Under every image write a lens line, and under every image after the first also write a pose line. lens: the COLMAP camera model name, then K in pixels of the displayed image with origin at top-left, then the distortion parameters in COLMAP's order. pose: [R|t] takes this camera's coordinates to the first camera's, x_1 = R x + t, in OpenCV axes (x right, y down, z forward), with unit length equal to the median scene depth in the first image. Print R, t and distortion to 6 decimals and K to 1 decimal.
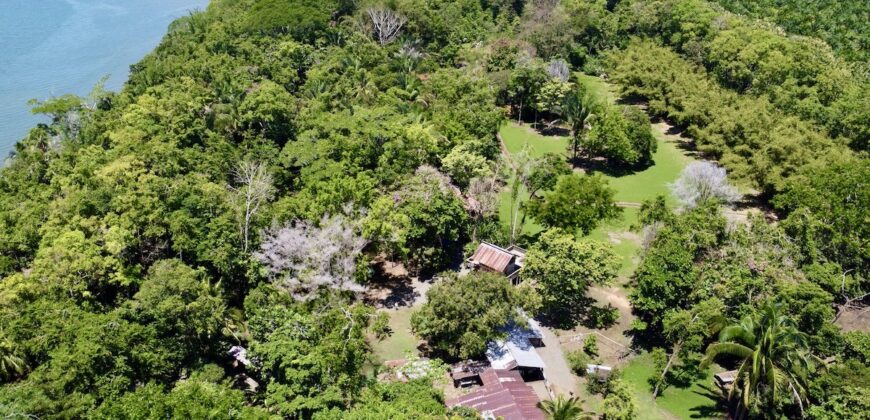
lens RADIAL K [[650.3, 0, 434.8], [0, 650.3, 212.5], [0, 0, 1]] dist [0.004120, -0.017435]
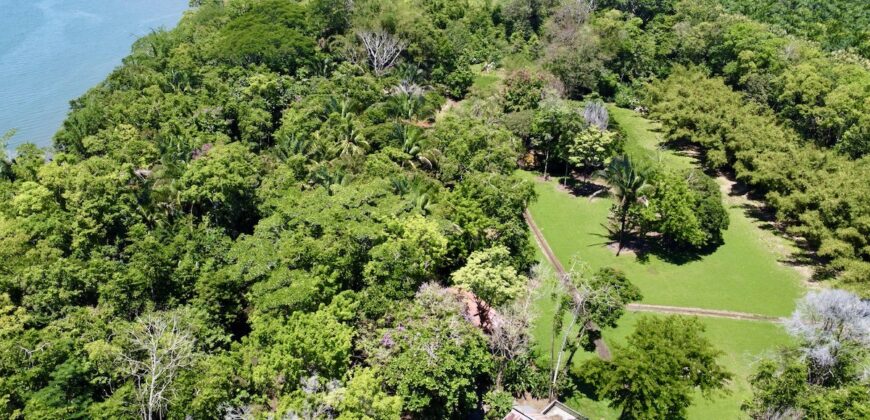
lens RADIAL K [[650.3, 0, 432.7], [0, 650.3, 205.8], [0, 0, 1]] dist [0.004120, -0.017435]
pose [[0.999966, 0.006099, -0.005554, -0.005038], [-0.006135, 0.999961, -0.006372, -0.099430], [0.005515, 0.006406, 0.999964, 0.197283]]
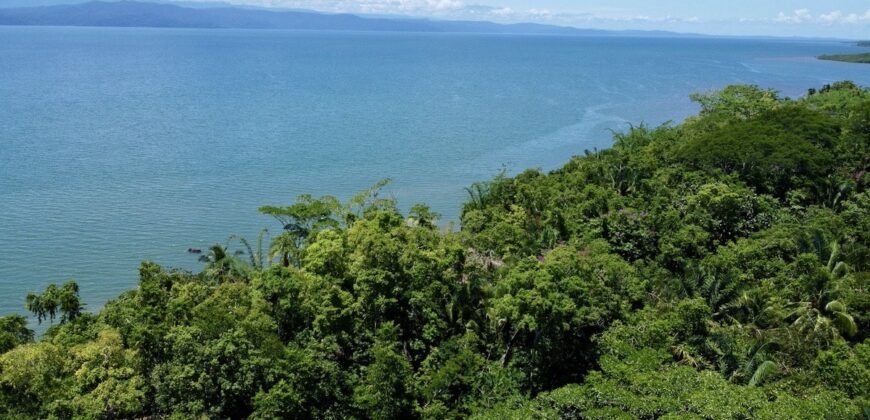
lens RADIAL K [[650.3, 0, 434.2], [0, 650.3, 209.6], [0, 0, 1]] dist [0.004120, -0.017435]
pose [[0.689089, 0.193175, -0.698455, 0.002130], [-0.330623, 0.941466, -0.065803, -0.126795], [0.644860, 0.276269, 0.712622, 0.462203]]
